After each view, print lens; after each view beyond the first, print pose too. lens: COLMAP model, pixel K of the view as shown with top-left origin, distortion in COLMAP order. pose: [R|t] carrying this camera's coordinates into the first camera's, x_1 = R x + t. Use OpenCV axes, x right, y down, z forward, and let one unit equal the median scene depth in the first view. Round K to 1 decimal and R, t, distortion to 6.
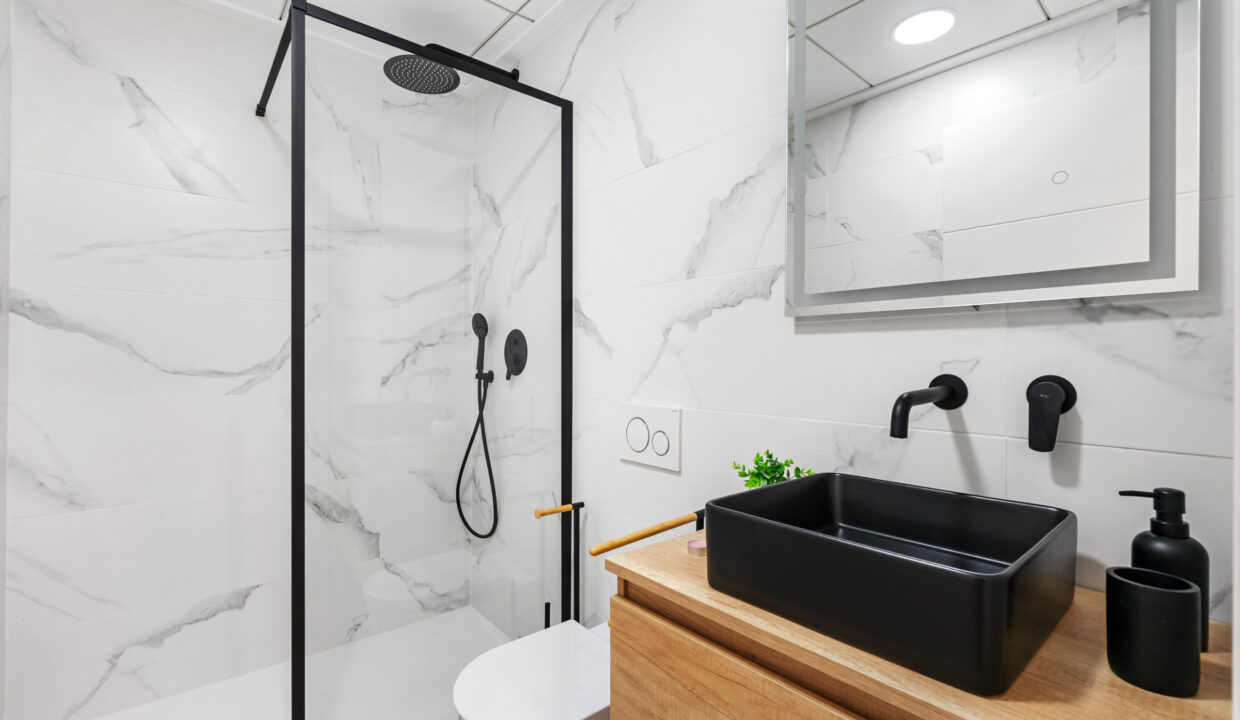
lens RADIAL K [[532.5, 0, 625.9], [0, 532.5, 363.6], [0, 0, 1]] dist [-0.001874, -0.000352]
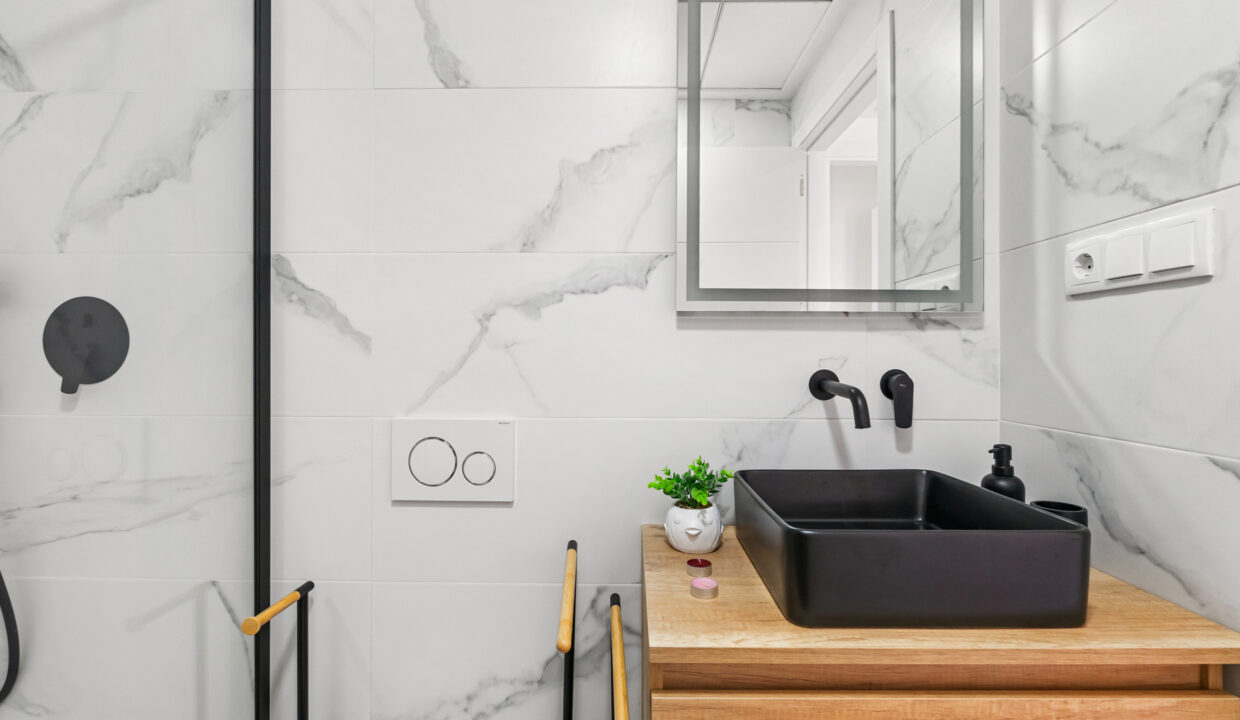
lens RADIAL K [[539.8, 0, 620.0], [0, 539.8, 360.0], [0, 0, 1]] dist [-0.003251, 0.000245]
pose [[0.663264, -0.003773, 0.748376, -0.444322], [0.001571, 0.999992, 0.003649, -0.004714], [-0.748384, -0.001245, 0.663264, 0.431726]]
